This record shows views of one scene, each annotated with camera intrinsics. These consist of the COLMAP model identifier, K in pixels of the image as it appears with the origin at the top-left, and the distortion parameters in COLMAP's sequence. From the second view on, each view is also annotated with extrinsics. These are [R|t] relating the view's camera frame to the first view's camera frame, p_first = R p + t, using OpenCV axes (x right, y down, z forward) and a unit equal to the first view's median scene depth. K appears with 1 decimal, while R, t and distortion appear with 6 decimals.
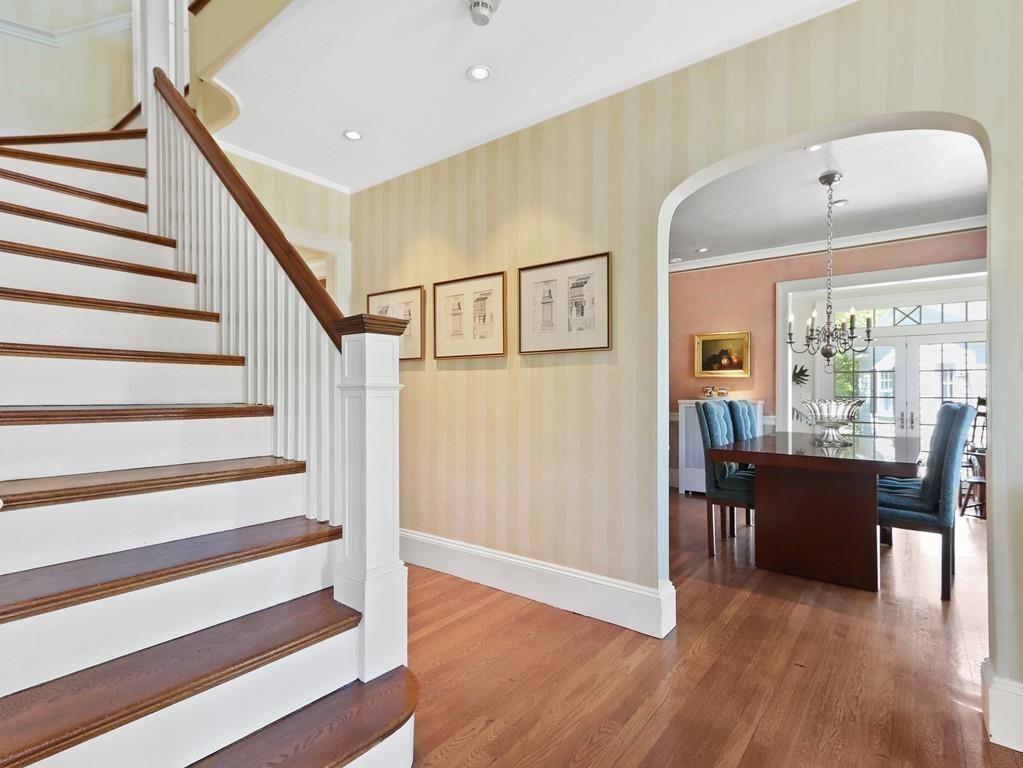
lens RADIAL K [[524.8, 0, 511.5], [0, 524.8, 384.0], [0, 0, 1]] dist [0.025552, -0.000349]
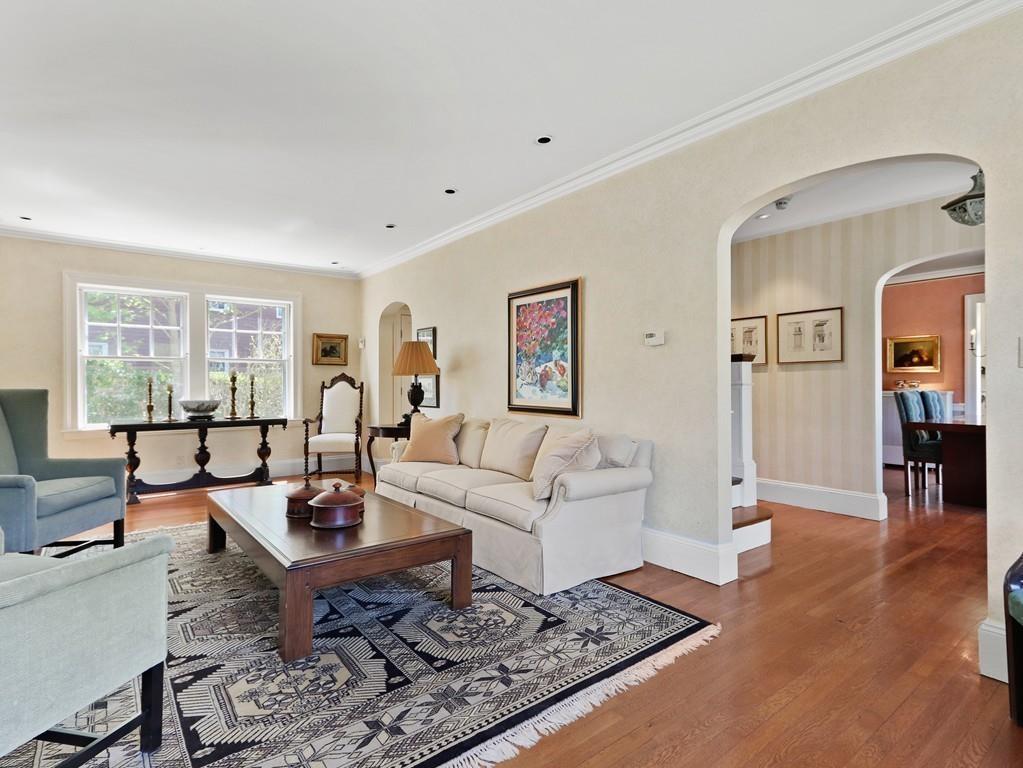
lens RADIAL K [[524.8, 0, 511.5], [0, 524.8, 384.0], [0, 0, 1]] dist [0.025552, -0.000349]
pose [[0.967052, -0.008058, -0.254451, -0.315657], [0.011148, 0.999881, 0.010703, -0.015907], [0.254334, -0.013187, 0.967026, -0.729114]]
